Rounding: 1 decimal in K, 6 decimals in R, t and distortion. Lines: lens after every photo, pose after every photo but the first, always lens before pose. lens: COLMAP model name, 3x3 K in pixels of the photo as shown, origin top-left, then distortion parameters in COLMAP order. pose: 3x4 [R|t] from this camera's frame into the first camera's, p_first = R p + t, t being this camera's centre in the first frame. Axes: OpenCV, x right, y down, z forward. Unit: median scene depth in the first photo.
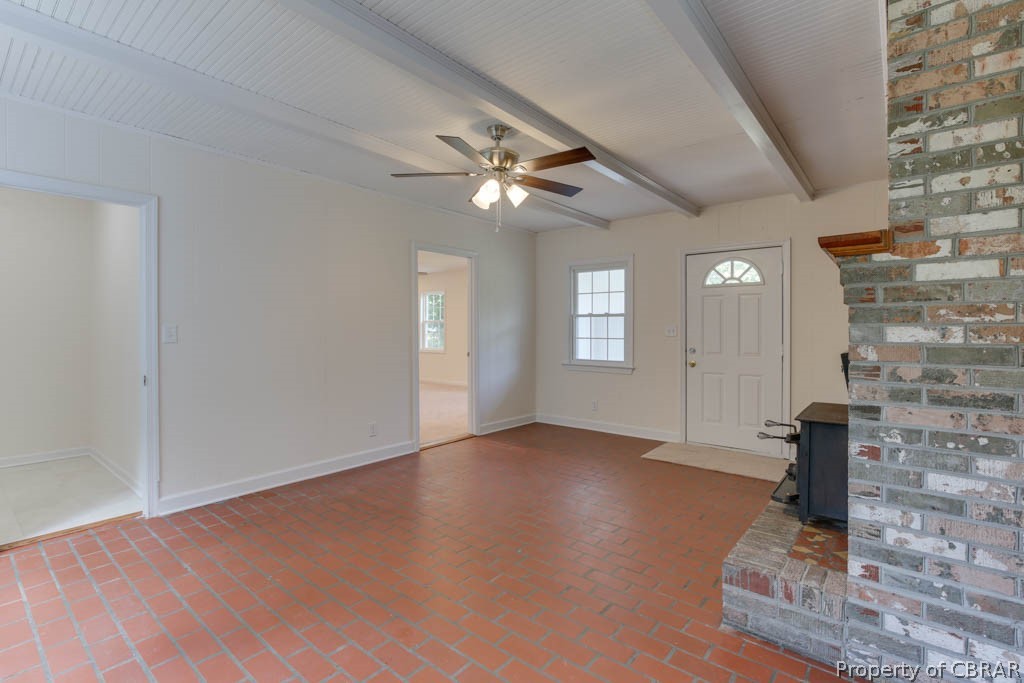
lens RADIAL K [[474.8, 0, 506.1], [0, 474.8, 334.9], [0, 0, 1]] dist [-0.008151, 0.002134]
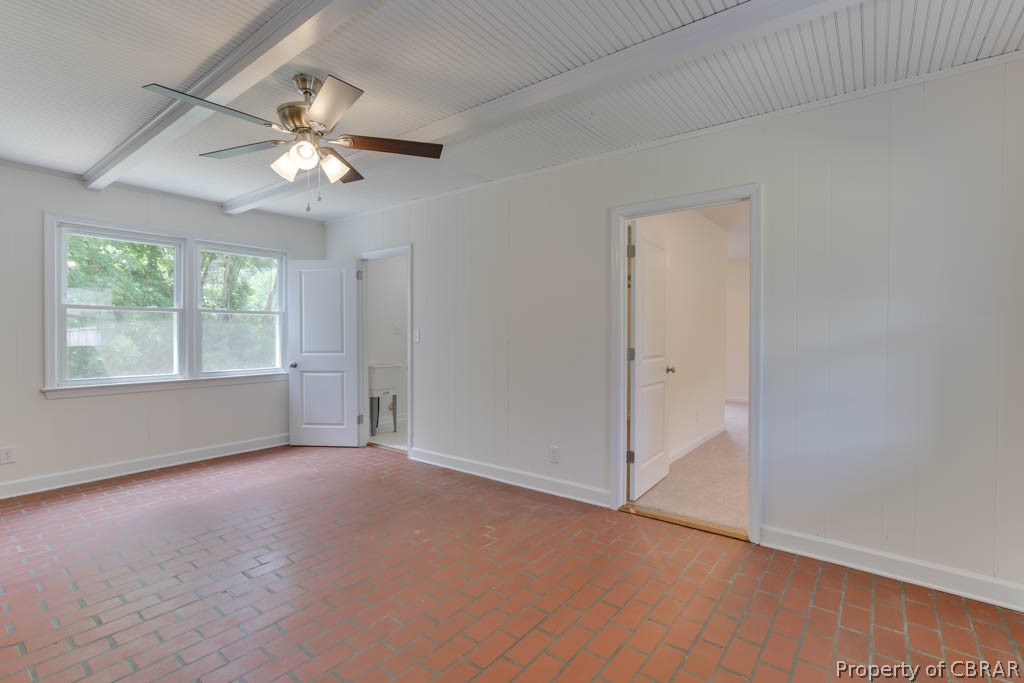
lens RADIAL K [[474.8, 0, 511.4], [0, 474.8, 338.8], [0, 0, 1]] dist [-0.008151, 0.002134]
pose [[0.032276, 0.008026, -0.999447, 0.664112], [-0.012098, 0.999898, 0.007639, -0.008987], [0.999406, 0.011845, 0.032370, 1.098572]]
